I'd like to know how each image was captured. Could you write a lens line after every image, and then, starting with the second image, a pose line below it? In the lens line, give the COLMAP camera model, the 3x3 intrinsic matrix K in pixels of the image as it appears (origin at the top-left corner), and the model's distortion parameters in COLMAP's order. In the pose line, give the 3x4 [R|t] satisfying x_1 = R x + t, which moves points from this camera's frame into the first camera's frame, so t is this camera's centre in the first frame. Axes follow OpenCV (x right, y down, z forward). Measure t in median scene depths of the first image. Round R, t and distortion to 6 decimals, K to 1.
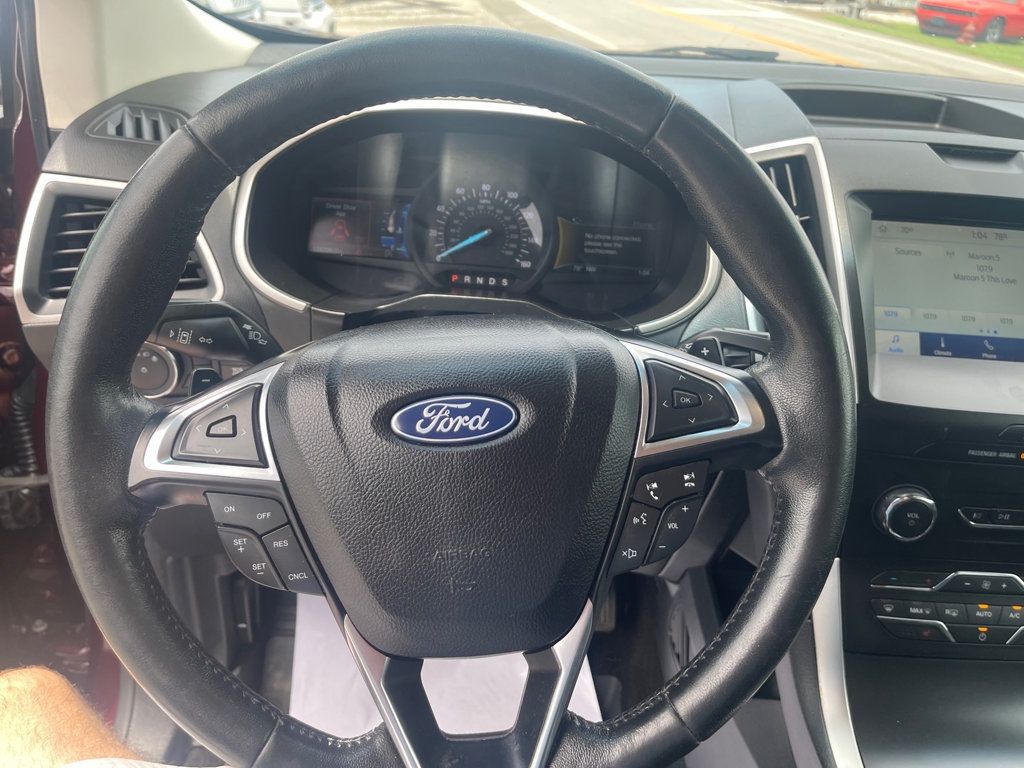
lens RADIAL K [[769.8, 0, 512.0], [0, 769.8, 384.0], [0, 0, 1]] dist [0.000749, -0.003188]
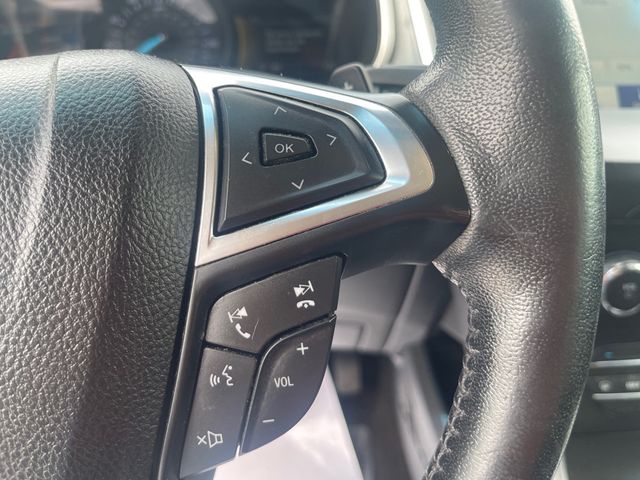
lens RADIAL K [[512.8, 0, 320.0], [0, 512.8, 240.0], [0, 0, 1]] dist [-0.006131, -0.007002]
pose [[0.994160, -0.104588, 0.026594, 0.222710], [0.102675, 0.992572, 0.065258, 0.060442], [-0.033222, -0.062147, 0.997514, 0.609972]]
